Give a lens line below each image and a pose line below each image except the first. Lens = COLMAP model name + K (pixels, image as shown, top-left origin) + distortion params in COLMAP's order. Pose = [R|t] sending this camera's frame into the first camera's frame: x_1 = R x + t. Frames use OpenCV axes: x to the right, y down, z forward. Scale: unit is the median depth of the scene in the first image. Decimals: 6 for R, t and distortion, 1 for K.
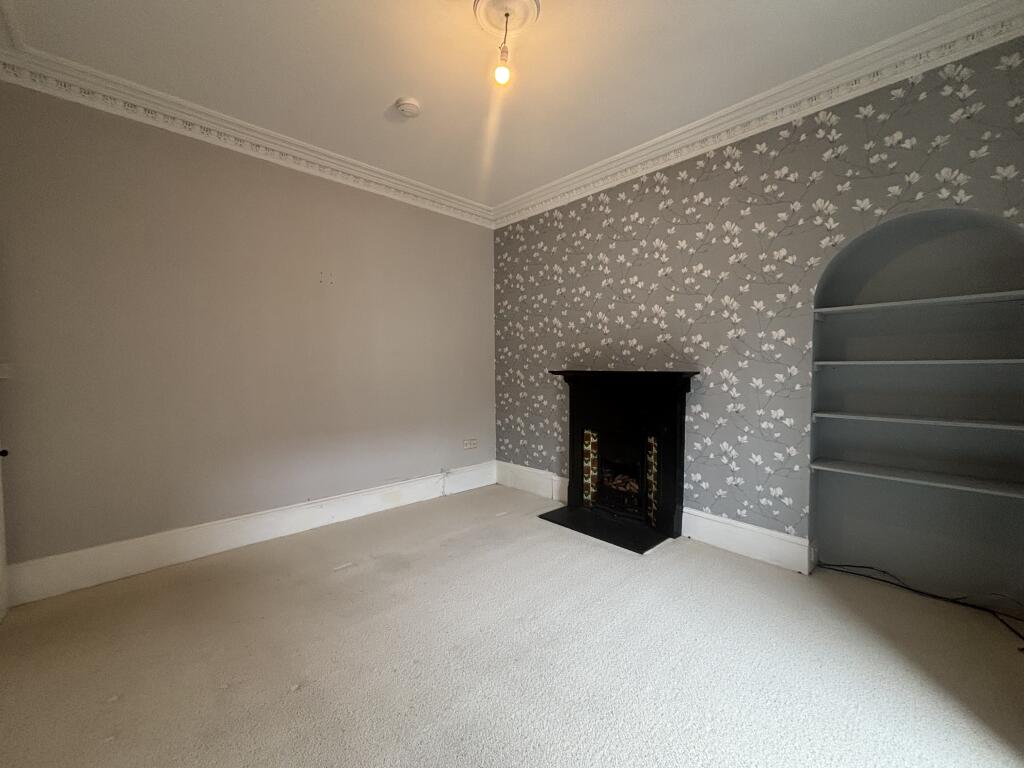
lens RADIAL K [[411.6, 0, 514.2], [0, 411.6, 378.8], [0, 0, 1]] dist [-0.031541, -0.000868]
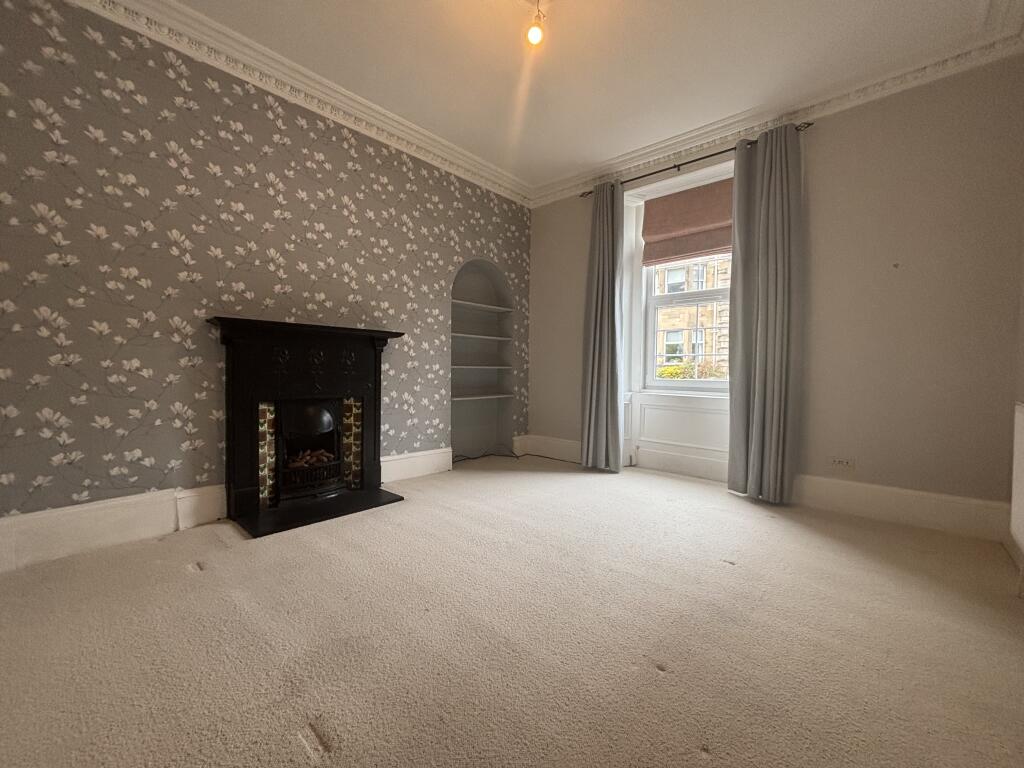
lens RADIAL K [[411.6, 0, 513.1], [0, 411.6, 387.8], [0, 0, 1]] dist [-0.031541, -0.000868]
pose [[-0.094552, -0.035820, 0.994875, -0.707616], [0.021990, 0.999033, 0.038059, 0.093469], [-0.995277, 0.025476, -0.093673, 0.738907]]
